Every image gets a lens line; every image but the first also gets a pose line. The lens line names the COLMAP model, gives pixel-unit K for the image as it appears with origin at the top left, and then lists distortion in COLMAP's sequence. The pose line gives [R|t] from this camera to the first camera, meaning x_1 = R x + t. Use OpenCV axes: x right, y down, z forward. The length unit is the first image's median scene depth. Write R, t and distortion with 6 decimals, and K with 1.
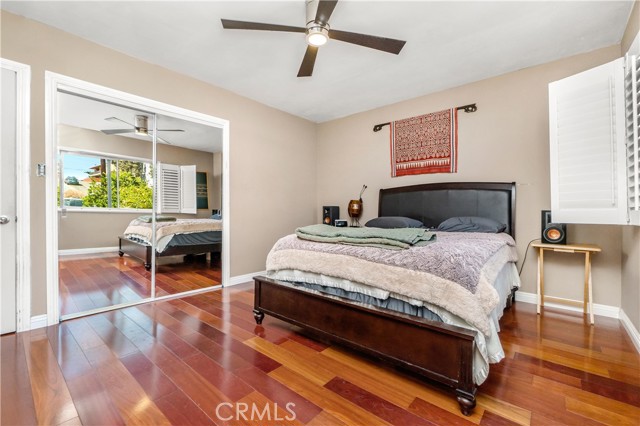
lens RADIAL K [[280.9, 0, 320.0], [0, 280.9, 213.0], [0, 0, 1]] dist [-0.001080, -0.000117]
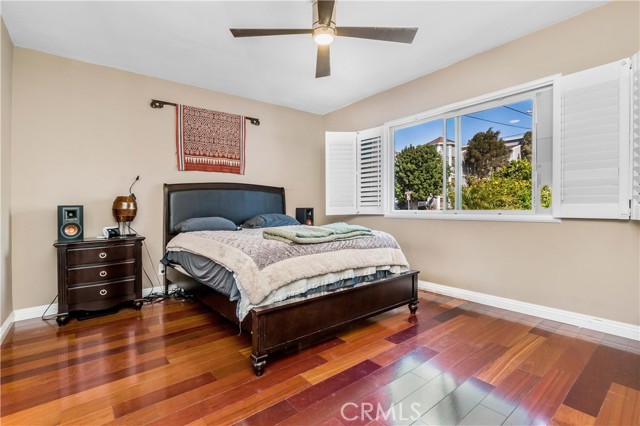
lens RADIAL K [[300.3, 0, 320.0], [0, 300.3, 213.0], [0, 0, 1]] dist [-0.001531, -0.000062]
pose [[0.181967, -0.032561, 0.982765, -0.662984], [0.020761, 0.999356, 0.029267, -0.022150], [-0.983086, 0.015077, 0.182526, 0.510617]]
